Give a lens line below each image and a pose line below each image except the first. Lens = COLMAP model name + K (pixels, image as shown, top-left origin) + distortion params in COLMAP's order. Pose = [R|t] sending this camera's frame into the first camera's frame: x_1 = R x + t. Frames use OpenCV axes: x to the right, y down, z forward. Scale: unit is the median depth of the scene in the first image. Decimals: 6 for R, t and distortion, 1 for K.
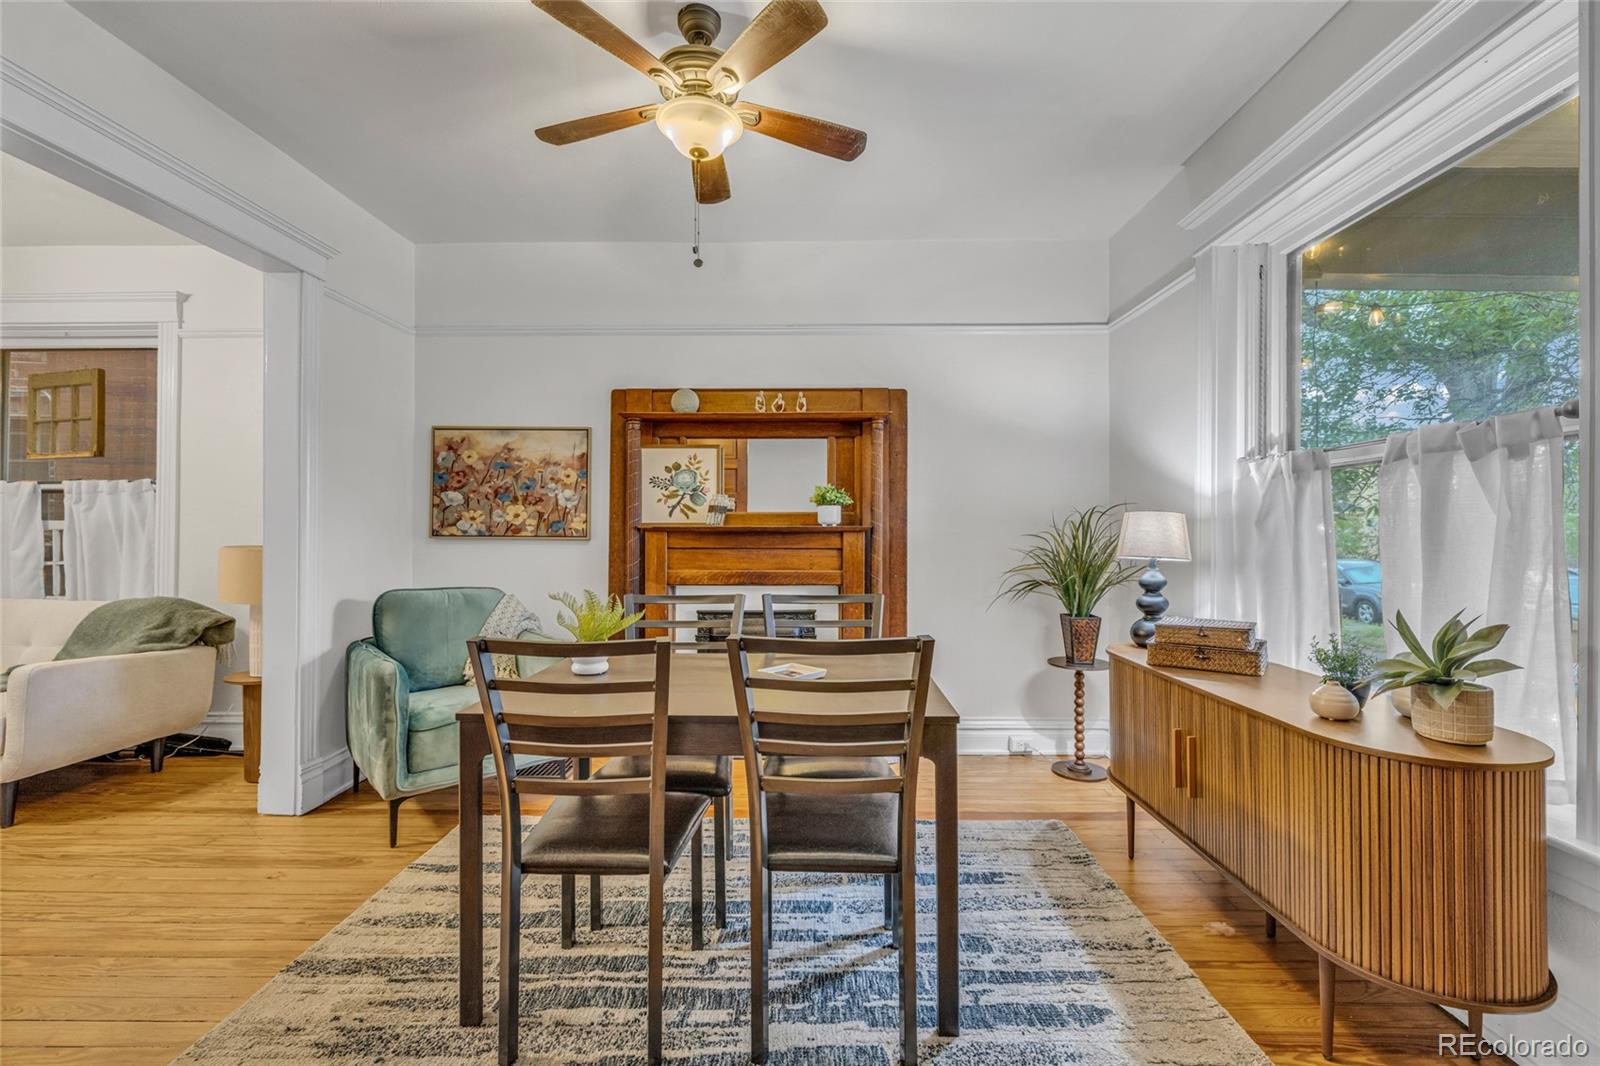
lens RADIAL K [[667.2, 0, 773.9], [0, 667.2, 529.9], [0, 0, 1]] dist [-0.000356, 0.000154]
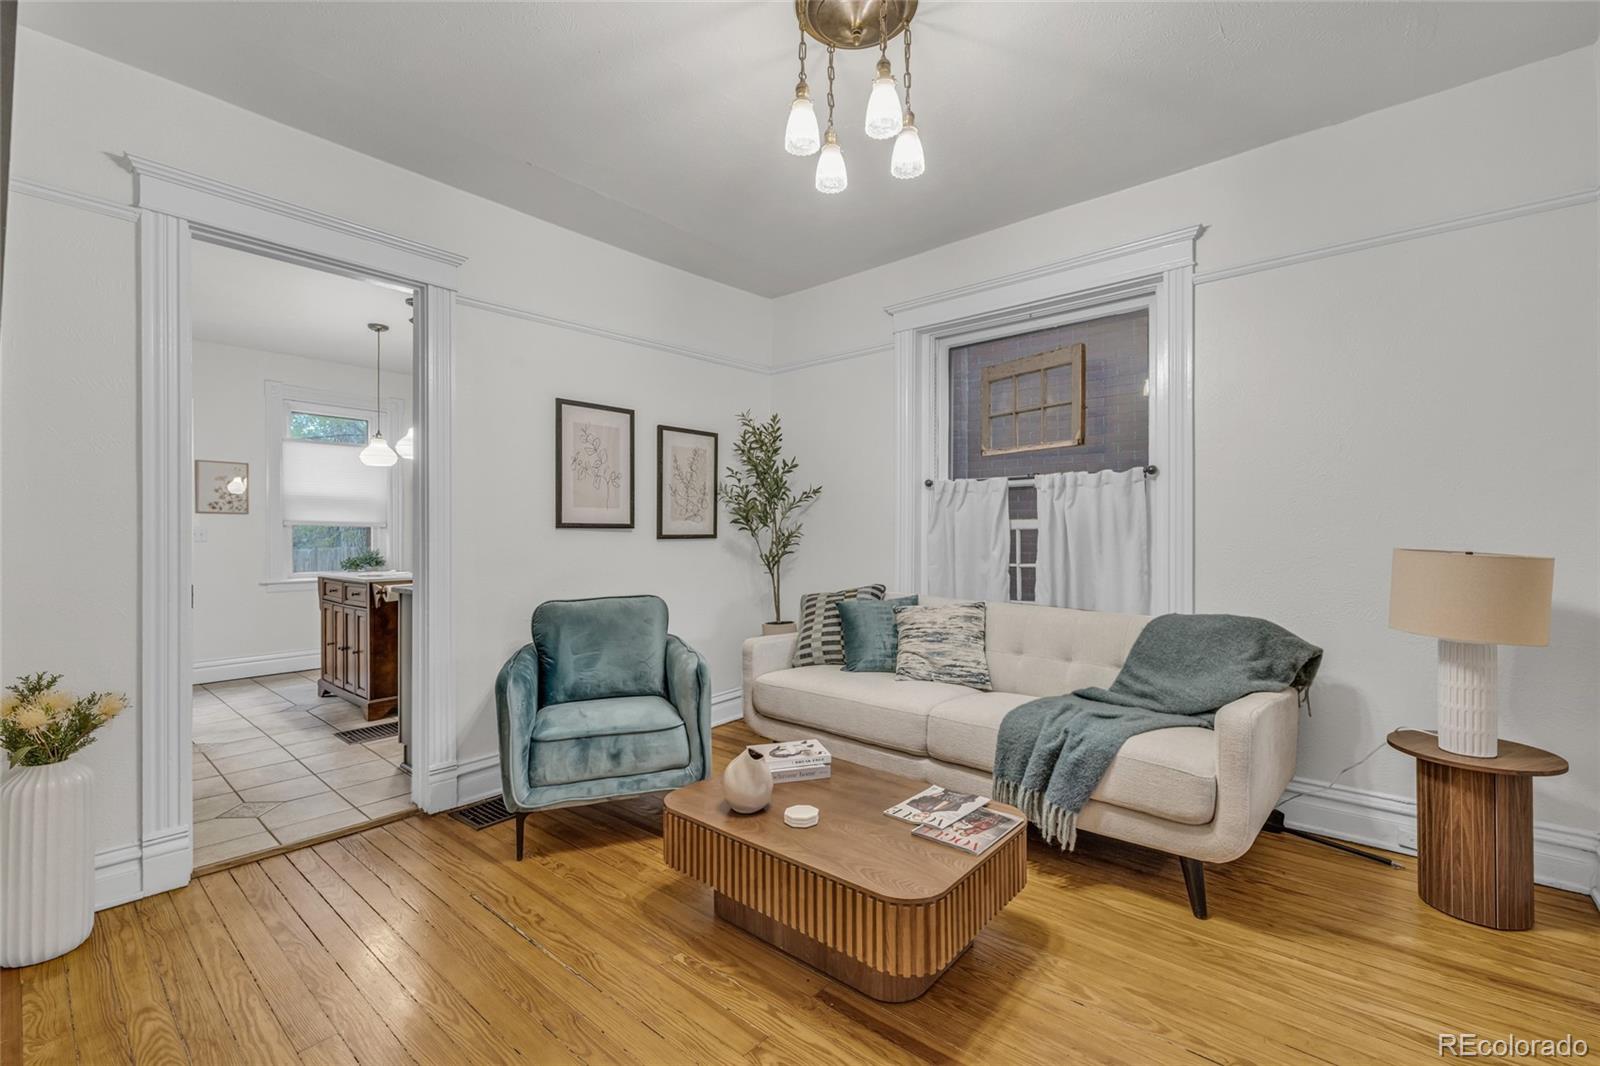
lens RADIAL K [[662.7, 0, 797.5], [0, 662.7, 535.9], [0, 0, 1]] dist [0.001189, 0.000128]
pose [[0.780238, -0.000766, -0.625482, -0.798685], [0.005775, 0.999965, 0.005979, 0.002042], [0.625456, -0.008277, 0.780215, 0.094726]]
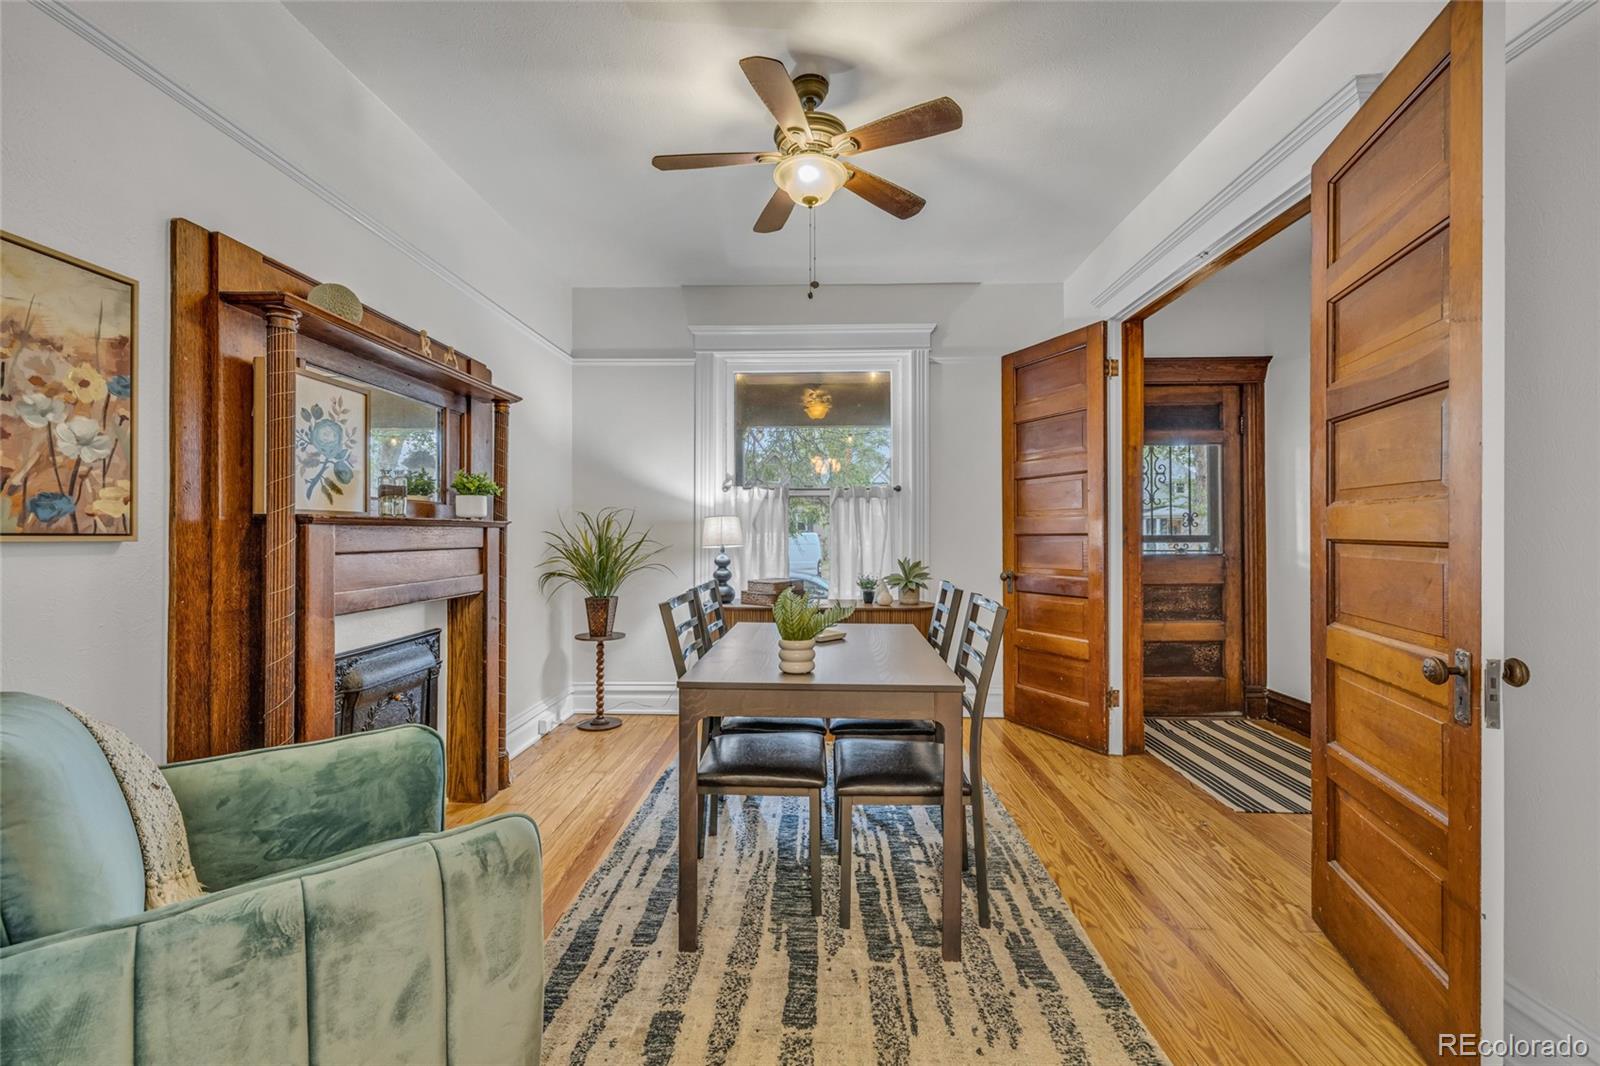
lens RADIAL K [[670.7, 0, 824.1], [0, 670.7, 531.9], [0, 0, 1]] dist [0.000038, -0.000016]
pose [[-0.022031, 0.001373, 0.999756, -0.733575], [-0.006040, 0.999981, -0.001507, 0.006567], [-0.999739, -0.006072, -0.022022, 0.574914]]
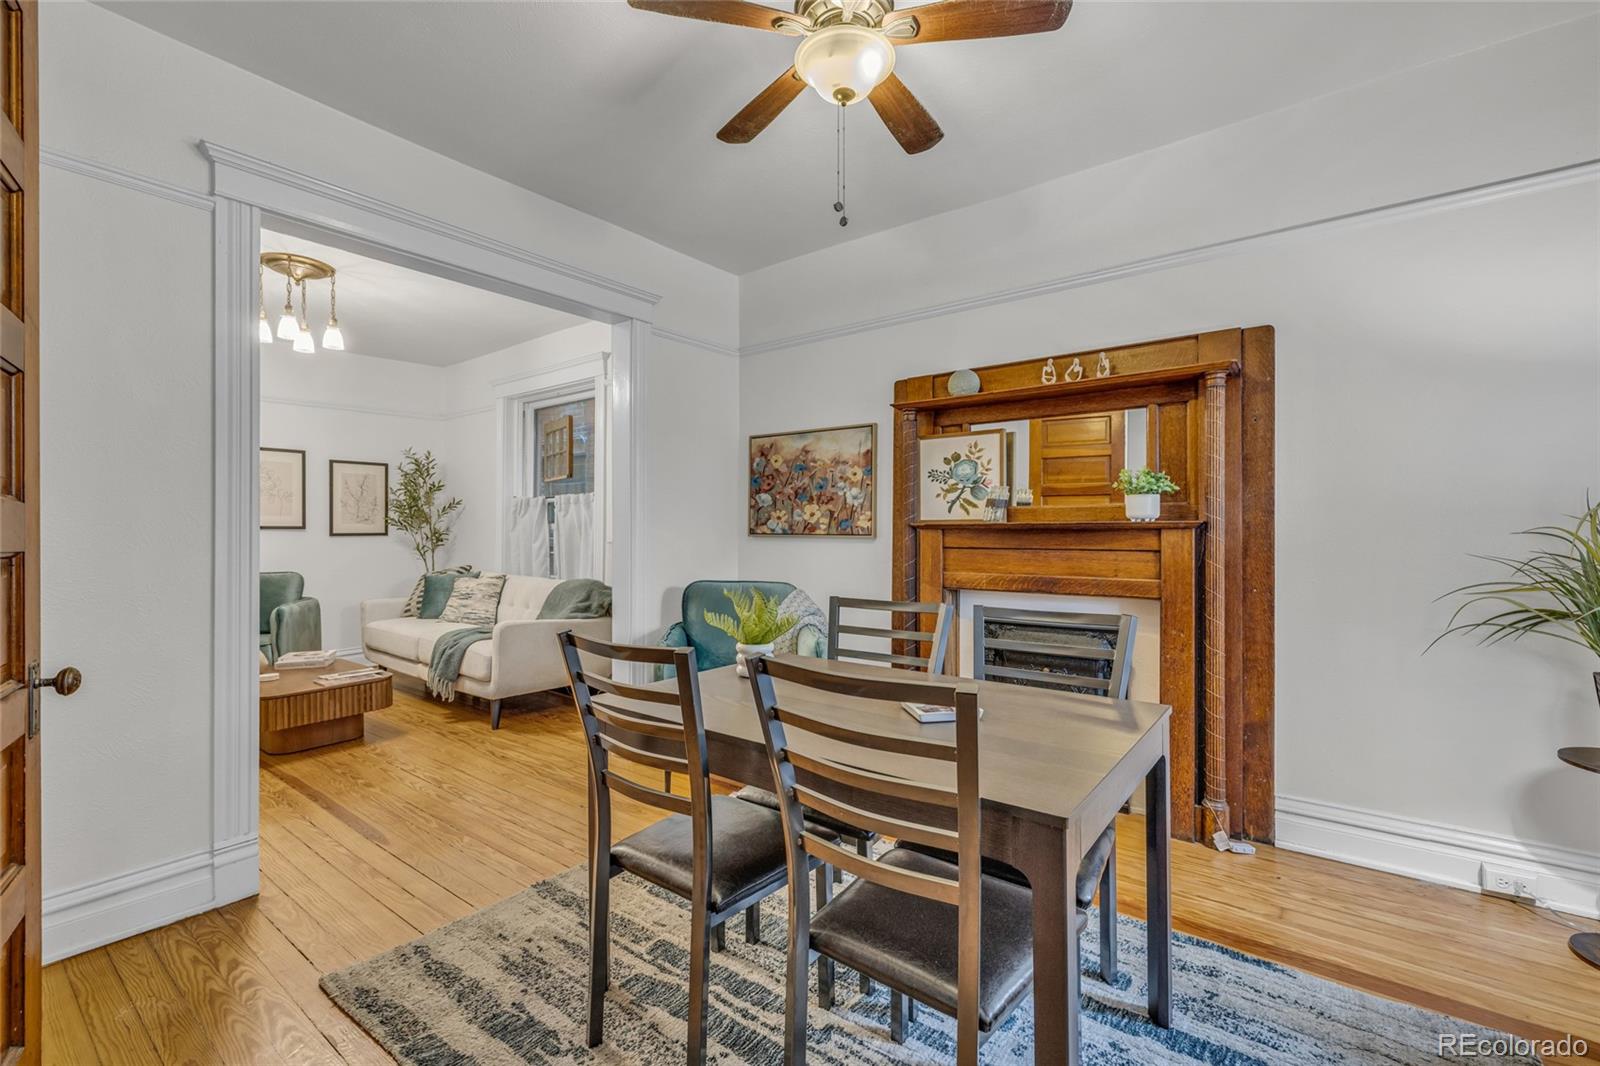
lens RADIAL K [[655.5, 0, 796.1], [0, 655.5, 531.3], [0, 0, 1]] dist [0.000114, 0.000095]
pose [[0.816193, -0.002145, -0.577776, 0.189609], [0.005450, 0.999977, 0.003987, 0.000583], [0.577754, -0.006403, 0.816186, 0.151064]]
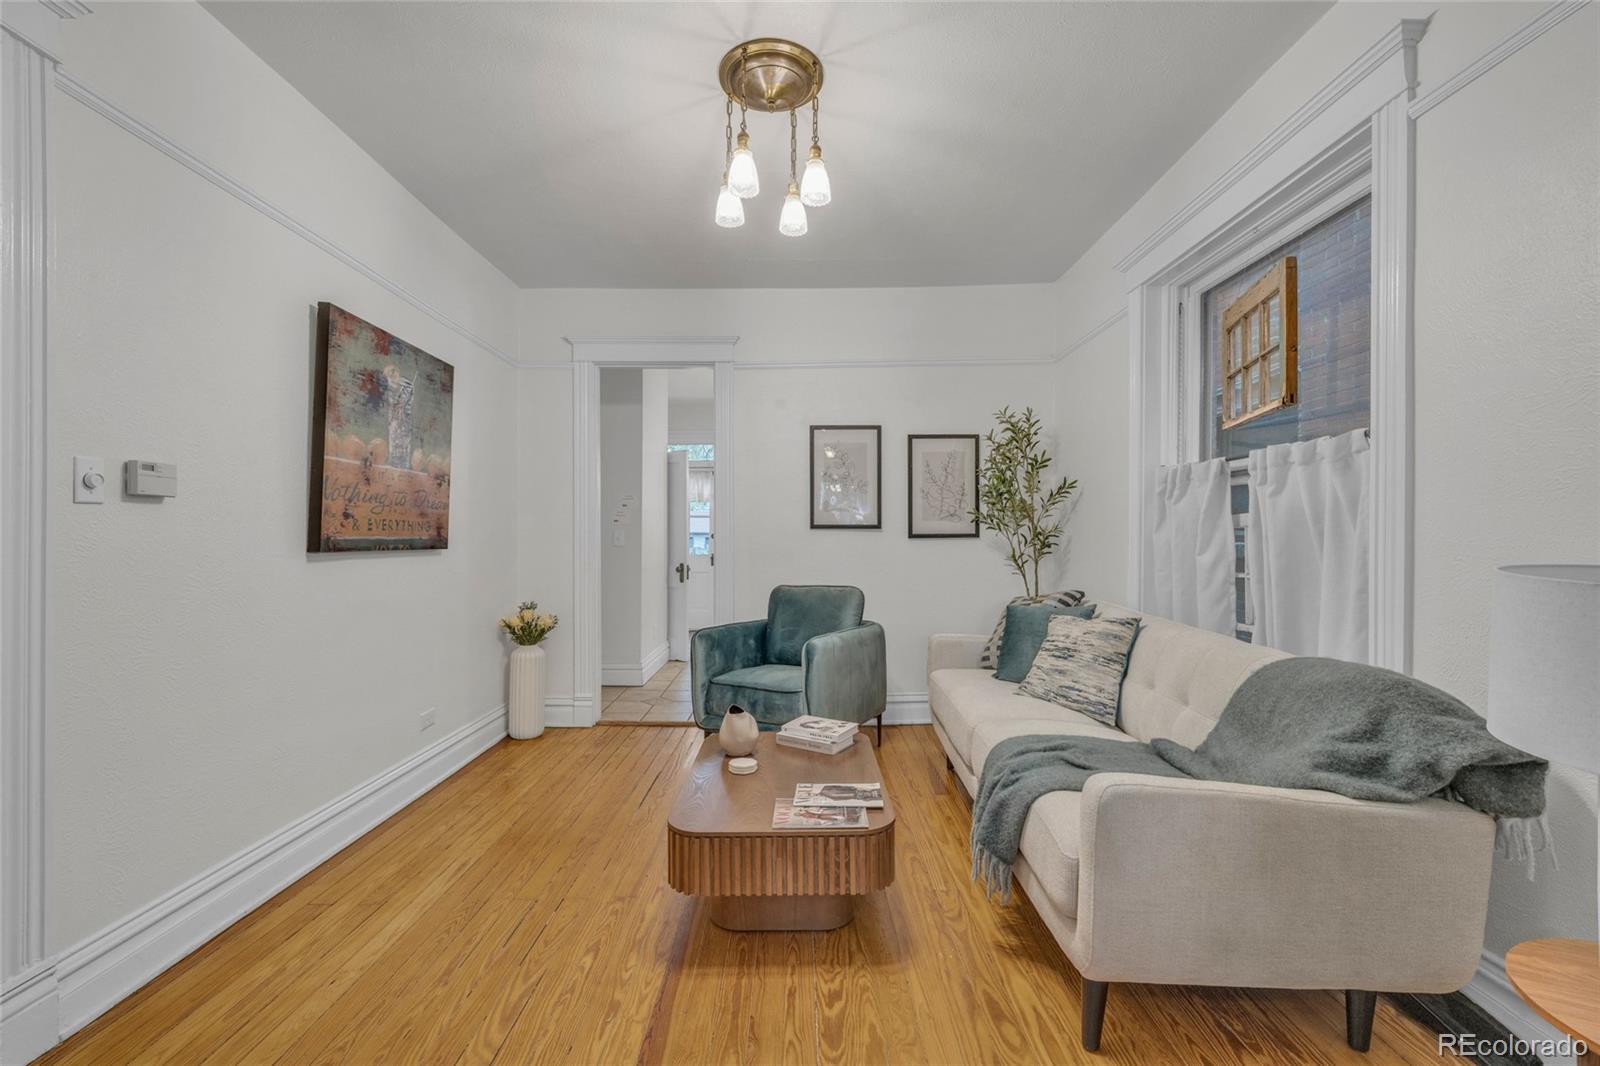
lens RADIAL K [[670.7, 0, 824.1], [0, 670.7, 531.9], [0, 0, 1]] dist [0.000038, -0.000016]
pose [[0.057846, -0.004324, -0.998316, -0.454953], [0.007304, 0.999966, -0.003908, 0.004876], [0.998299, -0.007066, 0.057876, 0.573193]]
